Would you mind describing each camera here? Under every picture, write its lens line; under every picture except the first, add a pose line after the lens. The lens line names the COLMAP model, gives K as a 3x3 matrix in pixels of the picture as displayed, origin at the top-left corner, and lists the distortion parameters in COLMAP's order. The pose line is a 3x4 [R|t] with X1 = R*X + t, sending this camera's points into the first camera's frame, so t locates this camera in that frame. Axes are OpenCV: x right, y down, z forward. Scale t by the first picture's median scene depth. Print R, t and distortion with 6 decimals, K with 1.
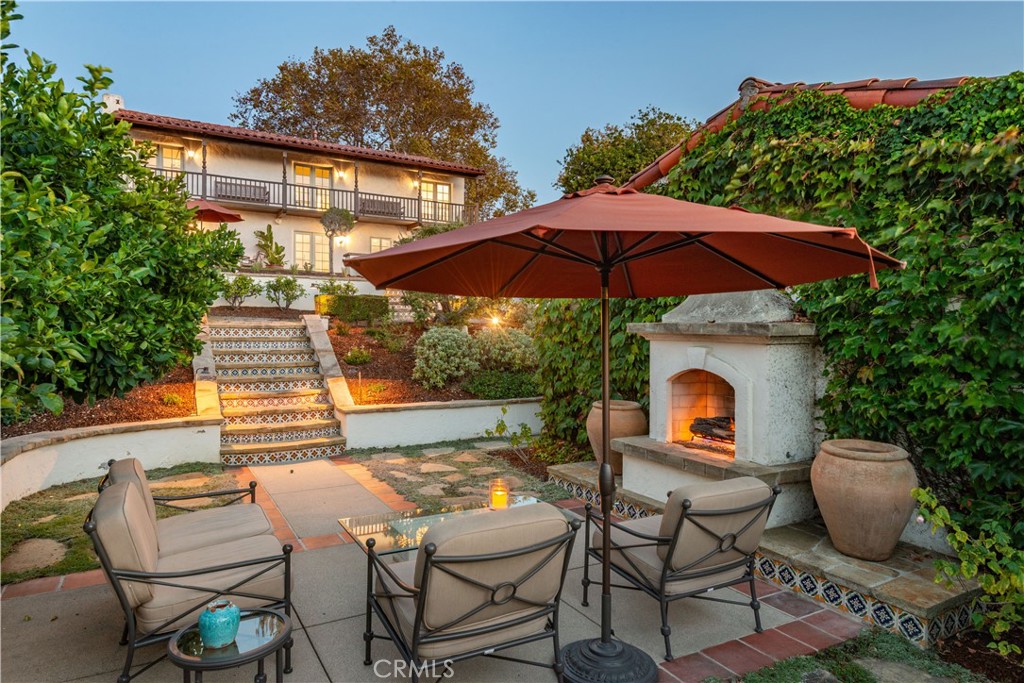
lens RADIAL K [[654.4, 0, 512.0], [0, 654.4, 341.5], [0, 0, 1]] dist [-0.000167, -0.000039]
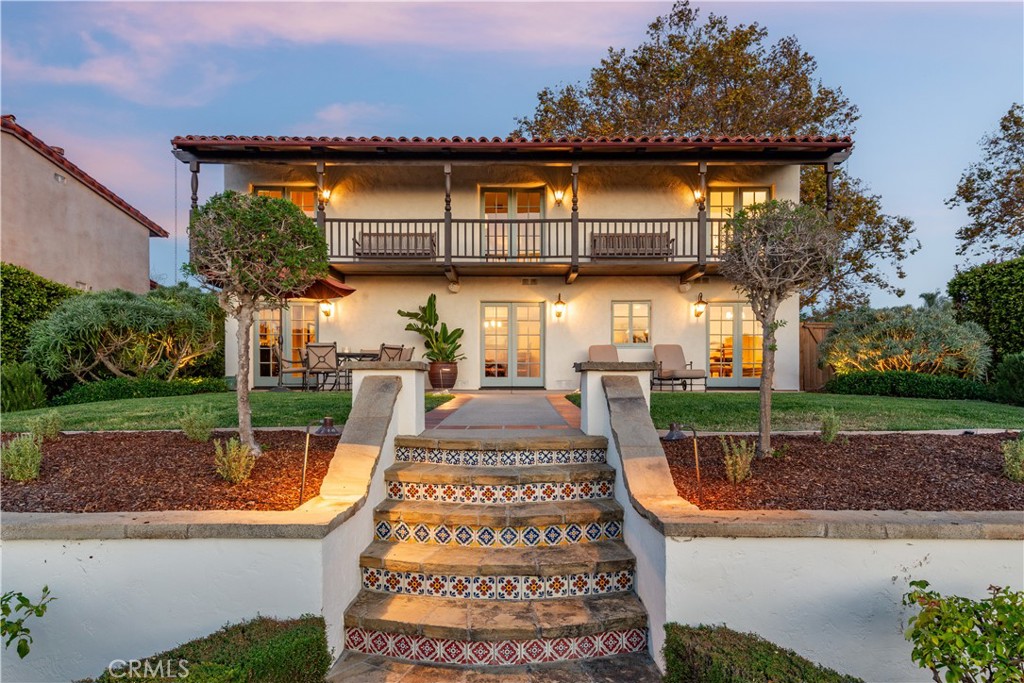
lens RADIAL K [[567.8, 0, 512.6], [0, 567.8, 390.7], [0, 0, 1]] dist [-0.001691, -0.000322]
pose [[0.857954, 0.001625, -0.513724, -0.038551], [-0.004690, 0.999978, -0.004670, -0.077904], [0.513705, 0.006416, 0.857943, 0.518911]]
